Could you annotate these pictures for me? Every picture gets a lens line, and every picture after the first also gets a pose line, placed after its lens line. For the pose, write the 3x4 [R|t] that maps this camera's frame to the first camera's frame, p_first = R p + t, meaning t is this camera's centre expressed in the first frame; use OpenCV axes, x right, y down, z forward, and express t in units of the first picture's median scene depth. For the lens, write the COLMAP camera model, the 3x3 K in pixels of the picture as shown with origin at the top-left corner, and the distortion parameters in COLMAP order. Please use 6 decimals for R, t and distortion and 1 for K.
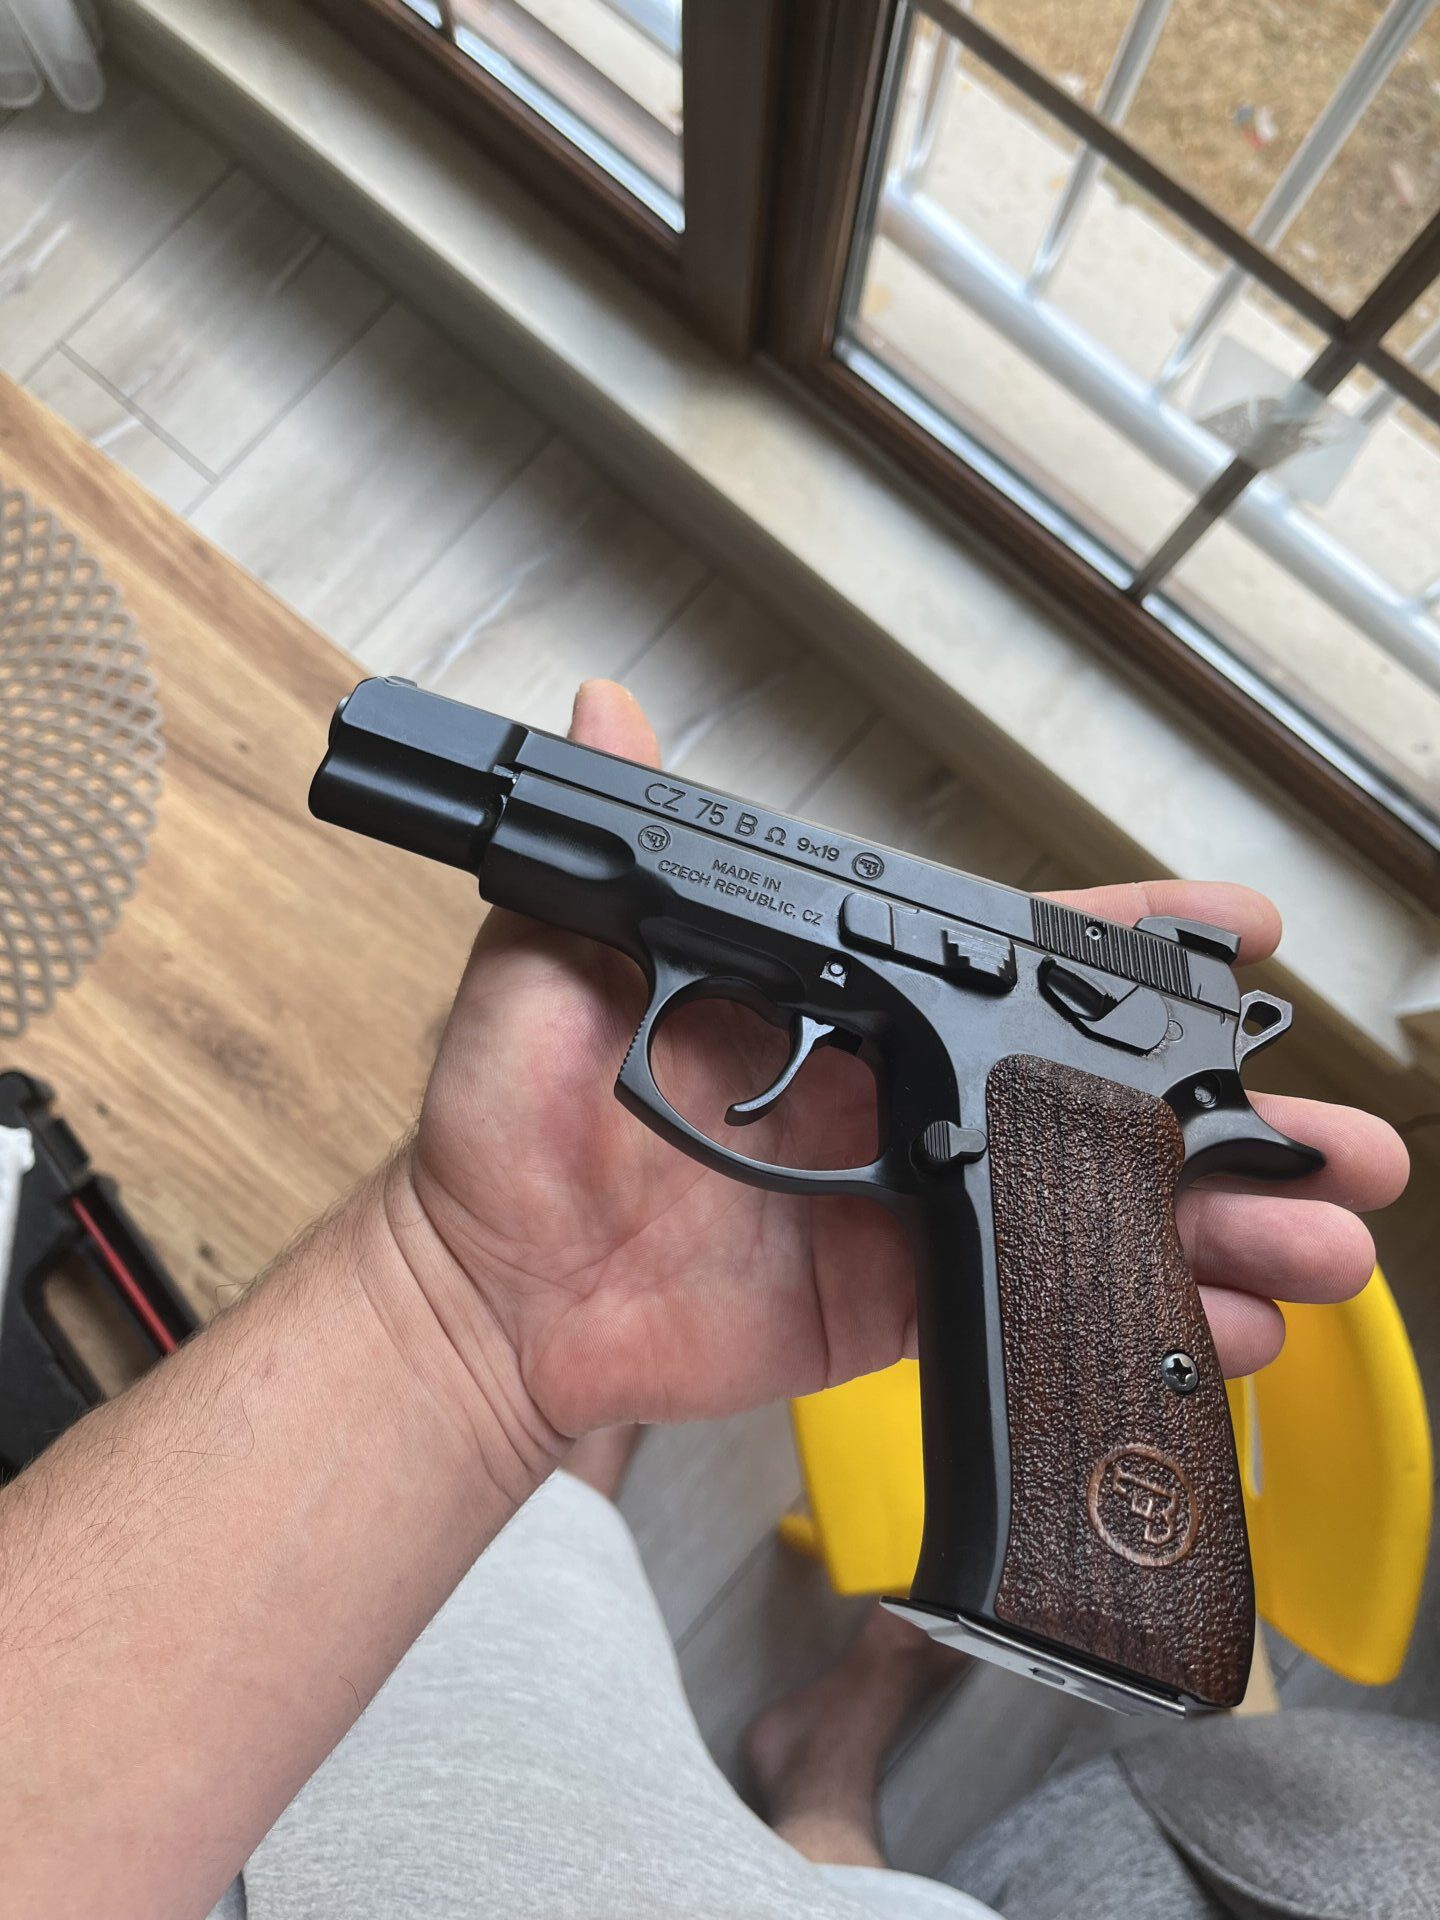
lens RADIAL K [[1477.0, 0, 708.9], [0, 1477.0, 946.6], [0, 0, 1]] dist [0.047297, -0.098950]
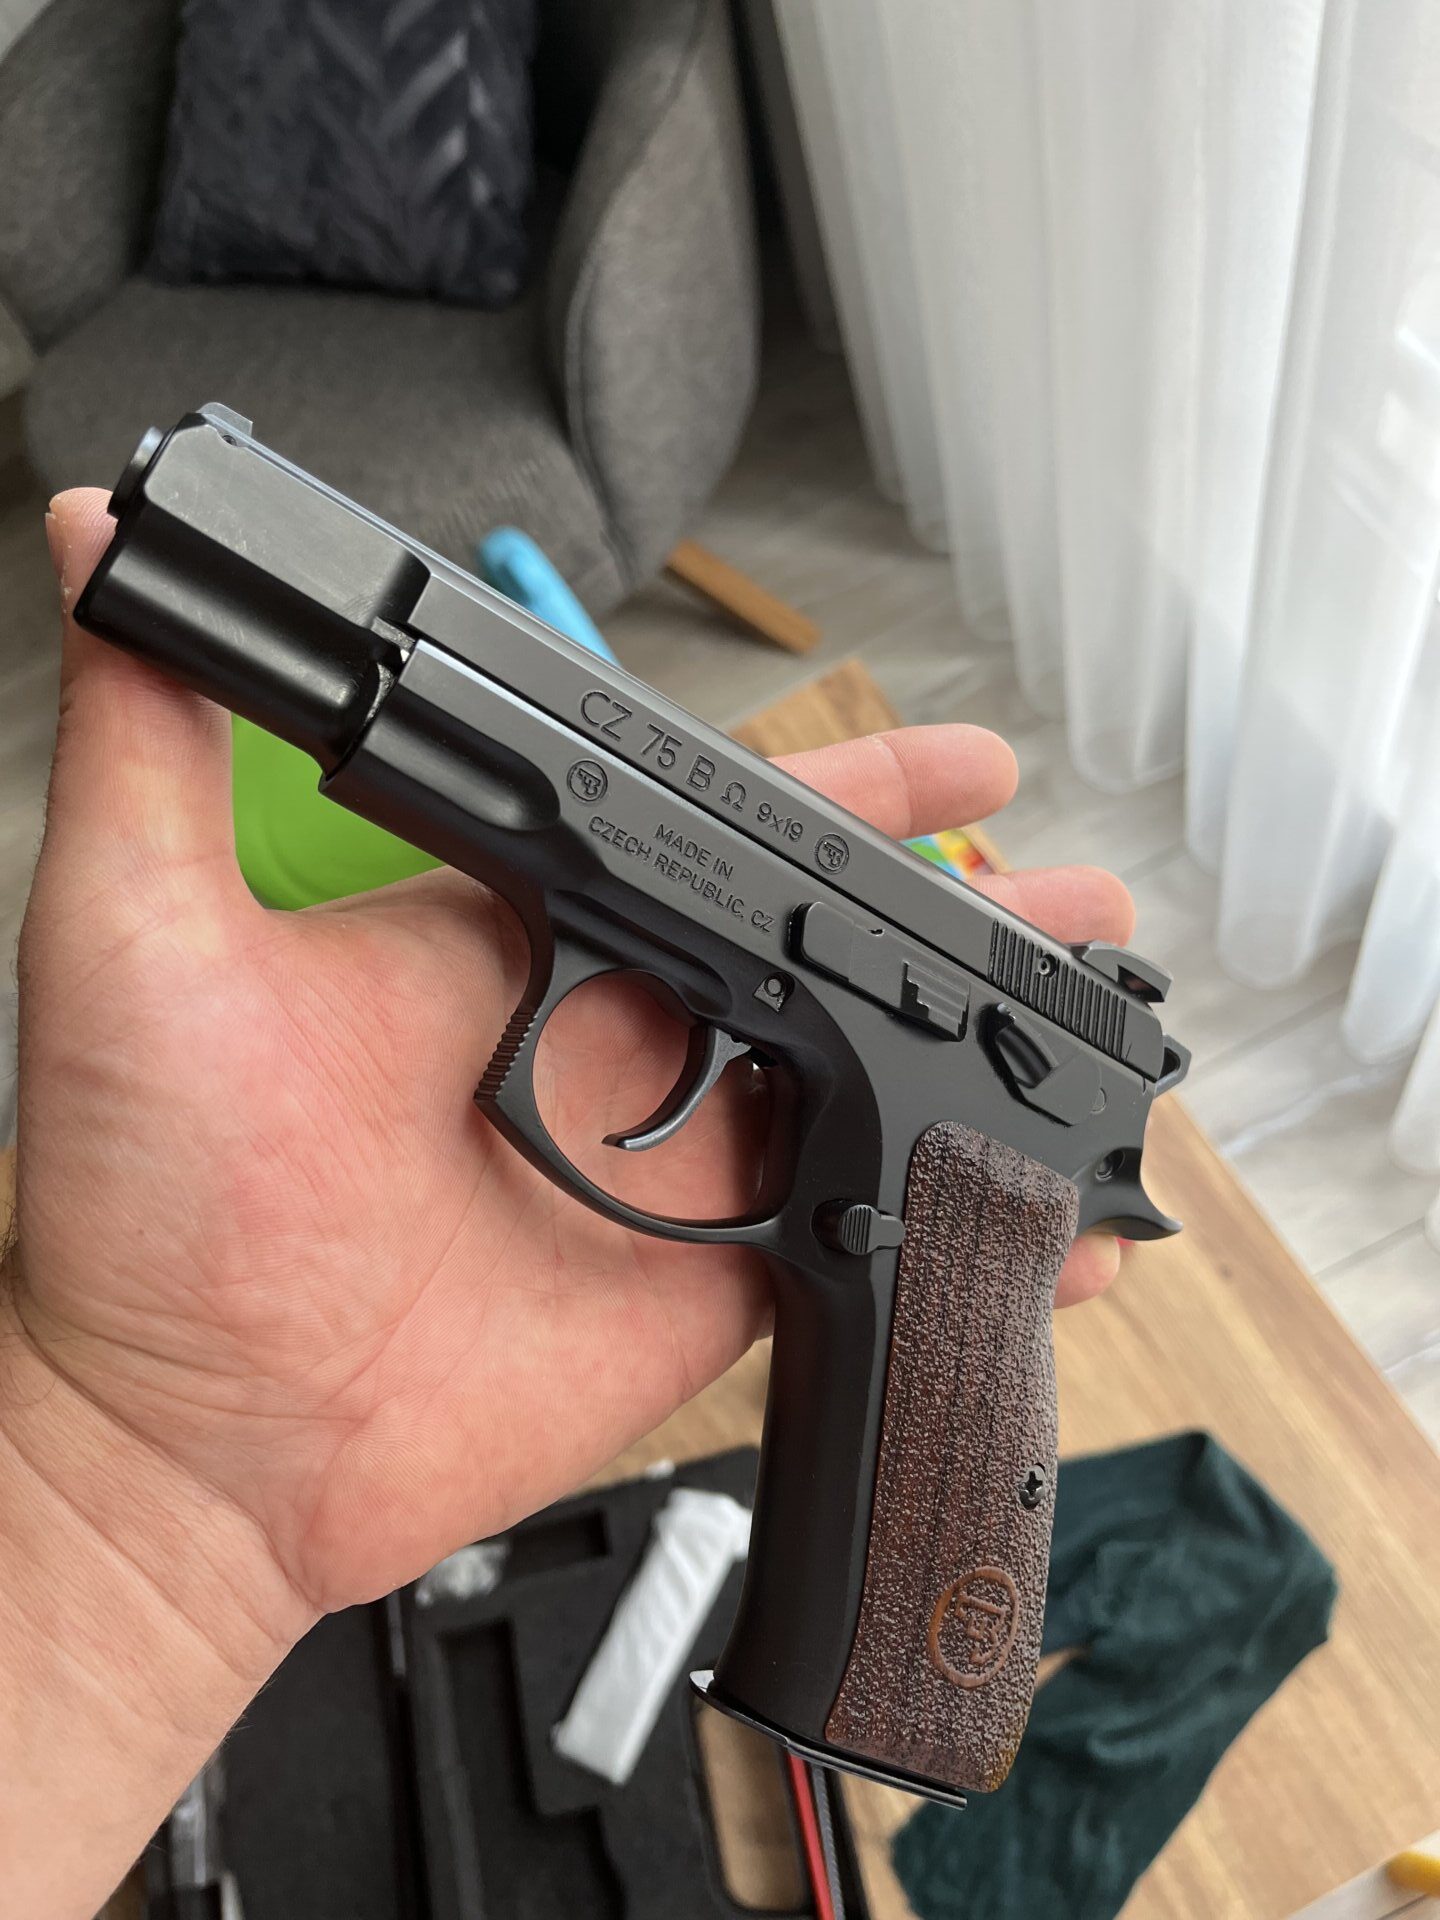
lens RADIAL K [[1477.0, 0, 708.9], [0, 1477.0, 946.6], [0, 0, 1]] dist [0.047297, -0.098950]
pose [[0.921187, 0.129009, 0.367112, -0.244292], [-0.261779, 0.903491, 0.339376, -0.267978], [-0.287900, -0.408731, 0.866056, 0.318943]]
